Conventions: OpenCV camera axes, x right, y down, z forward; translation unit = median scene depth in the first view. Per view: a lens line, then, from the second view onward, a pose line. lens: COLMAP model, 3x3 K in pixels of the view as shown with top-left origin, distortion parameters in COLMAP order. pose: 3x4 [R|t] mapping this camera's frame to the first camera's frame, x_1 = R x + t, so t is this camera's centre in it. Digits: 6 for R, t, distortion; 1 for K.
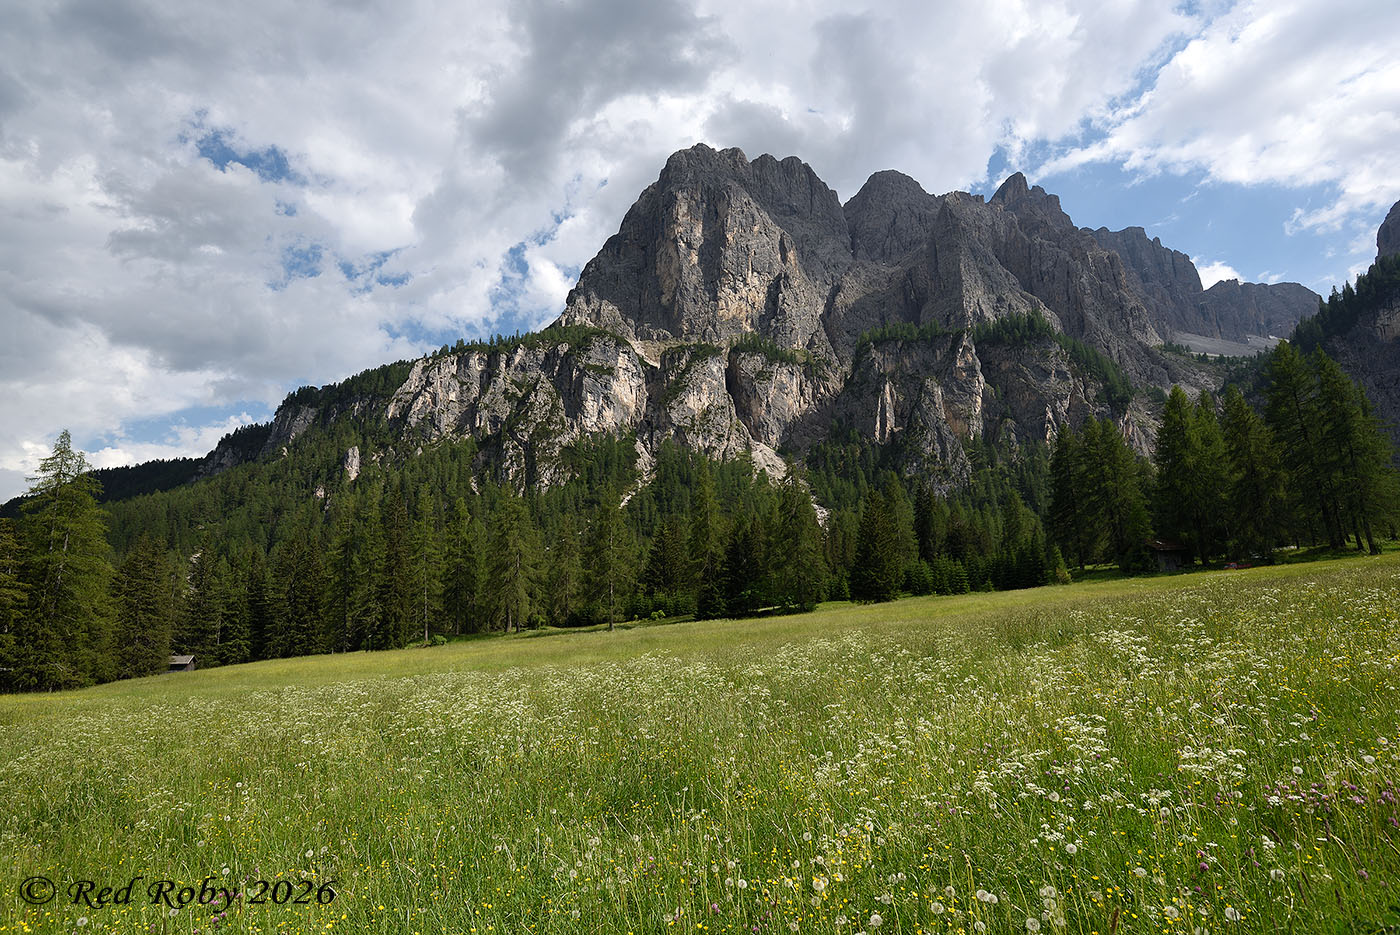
lens RADIAL K [[716.9, 0, 699.0], [0, 716.9, 466.9], [0, 0, 1]] dist [-0.058267, 0.013030]
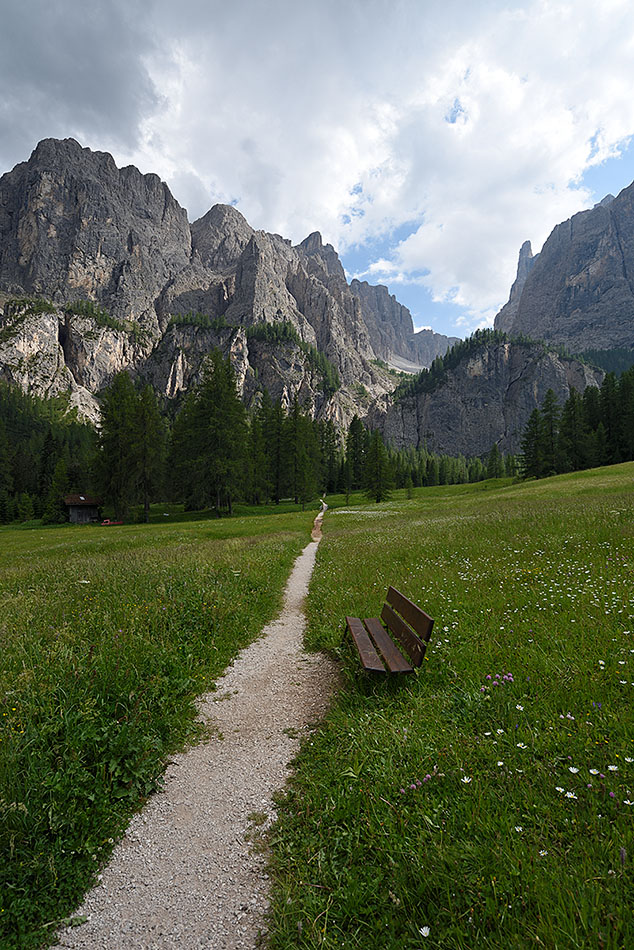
lens RADIAL K [[486.5, 0, 314.4], [0, 486.5, 477.1], [0, 0, 1]] dist [-0.058267, 0.013030]
pose [[0.901611, 0.058259, 0.428606, 0.100247], [-0.112803, 0.988269, 0.102960, -0.008033], [-0.417580, -0.141178, 0.897606, 0.011114]]
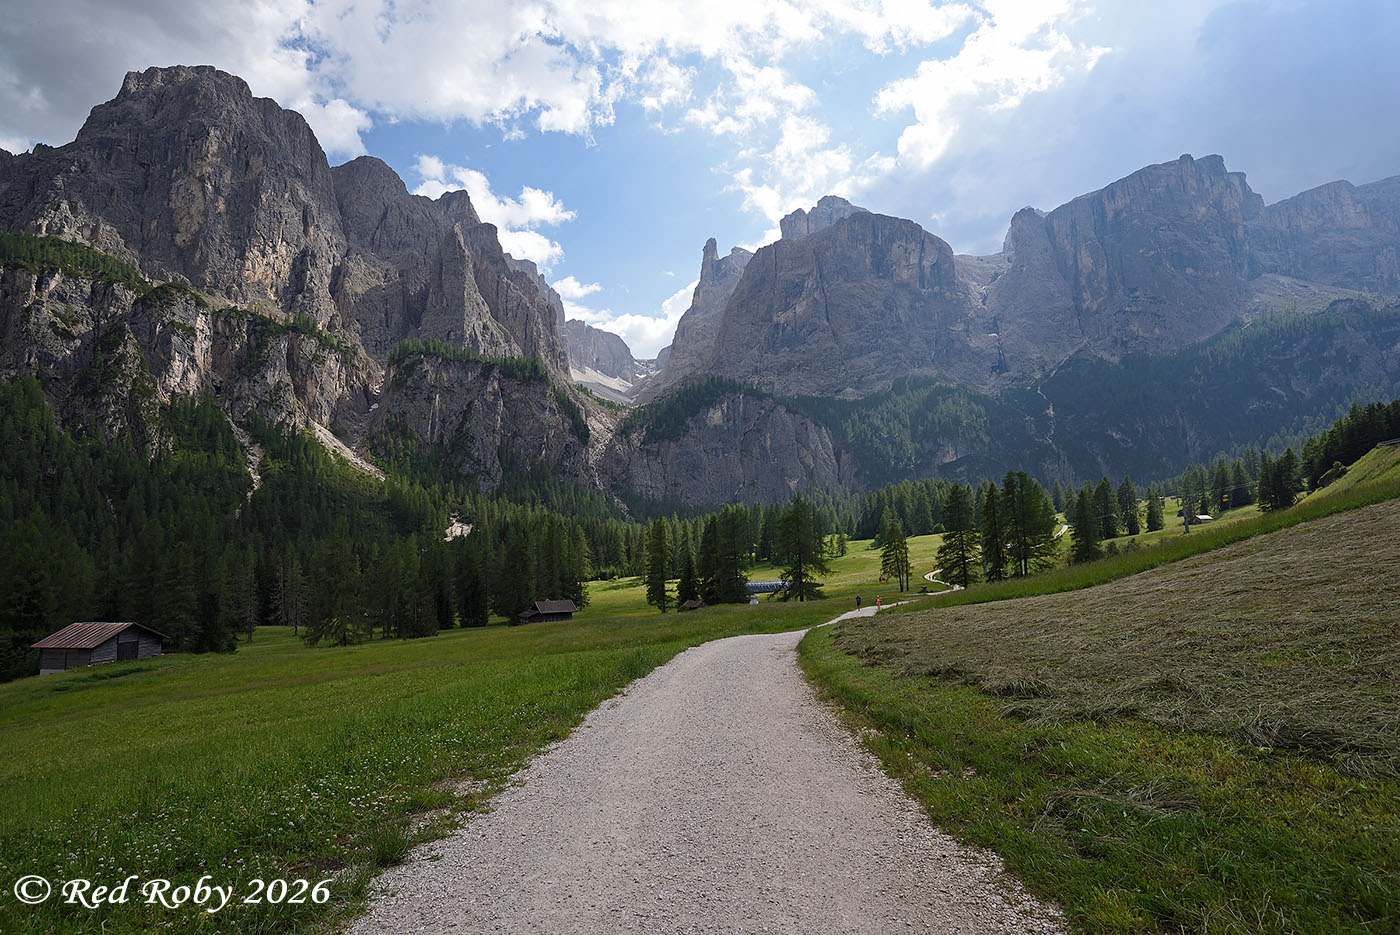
lens RADIAL K [[716.9, 0, 698.9], [0, 716.9, 458.0], [0, 0, 1]] dist [-0.058267, 0.013030]
pose [[0.627855, 0.117827, 0.769360, -0.361087], [-0.145327, 0.988838, -0.032843, -0.028462], [-0.764642, -0.091188, 0.637971, -0.142671]]
